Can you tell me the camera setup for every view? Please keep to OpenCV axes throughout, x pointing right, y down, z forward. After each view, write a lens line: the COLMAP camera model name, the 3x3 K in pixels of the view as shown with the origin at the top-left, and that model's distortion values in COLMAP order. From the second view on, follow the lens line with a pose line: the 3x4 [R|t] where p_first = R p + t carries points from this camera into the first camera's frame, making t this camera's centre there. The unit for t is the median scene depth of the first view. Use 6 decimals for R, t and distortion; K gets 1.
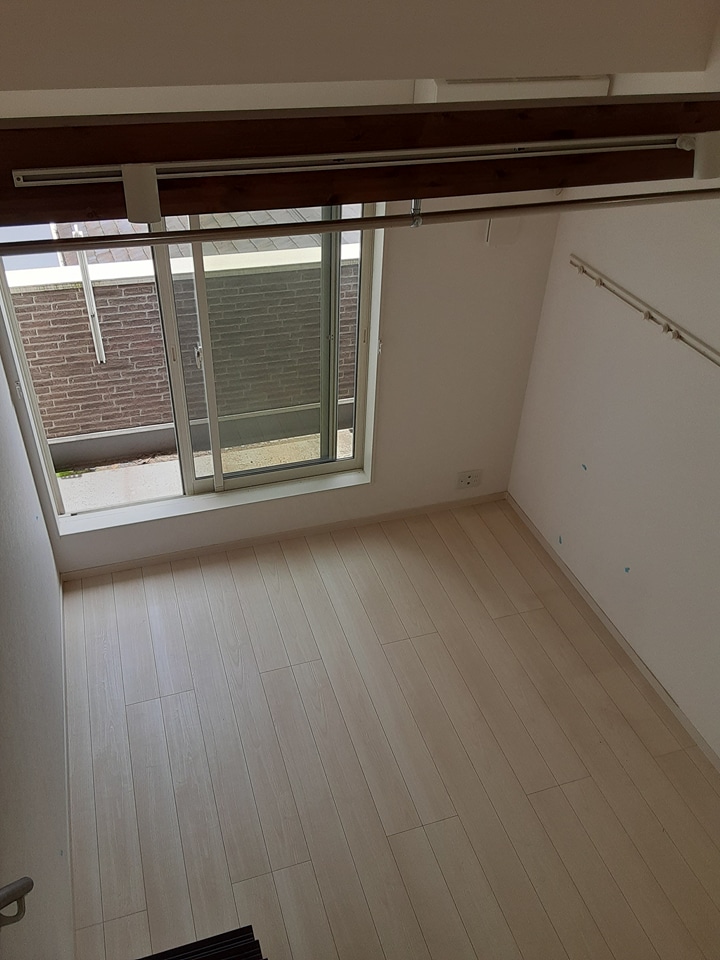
lens RADIAL K [[779.2, 0, 360.0], [0, 779.2, 480.0], [0, 0, 1]] dist [0.105008, -0.135621]
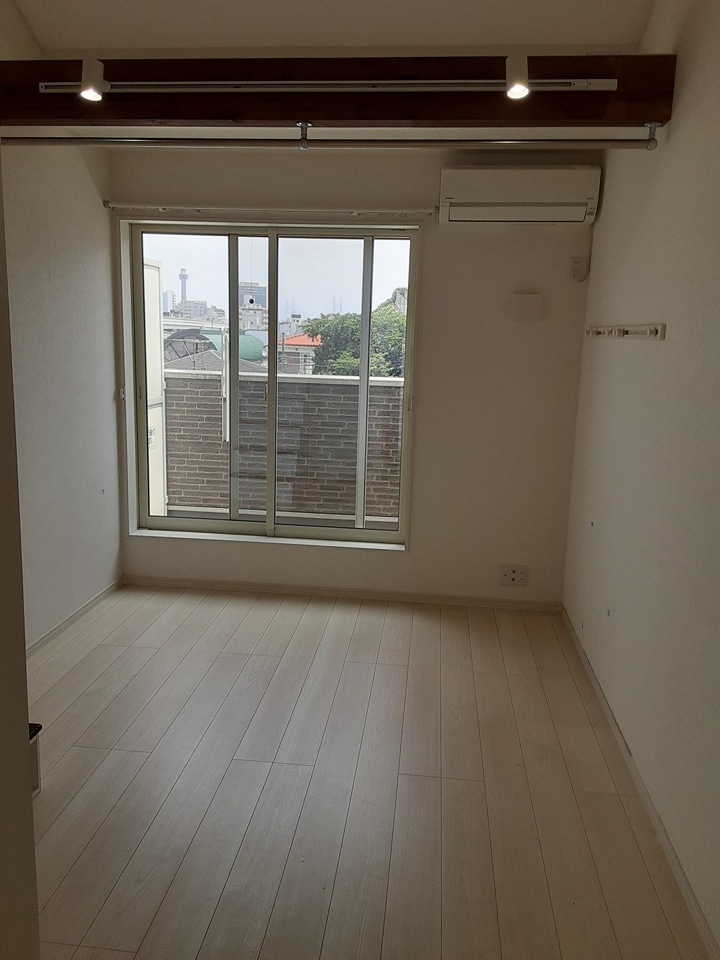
lens RADIAL K [[779.2, 0, 360.0], [0, 779.2, 480.0], [0, 0, 1]] dist [0.105008, -0.135621]
pose [[0.913125, 0.069179, -0.401768, 0.352835], [-0.241668, 0.885531, -0.396777, 0.331216], [0.328330, 0.459401, 0.825318, 0.084877]]
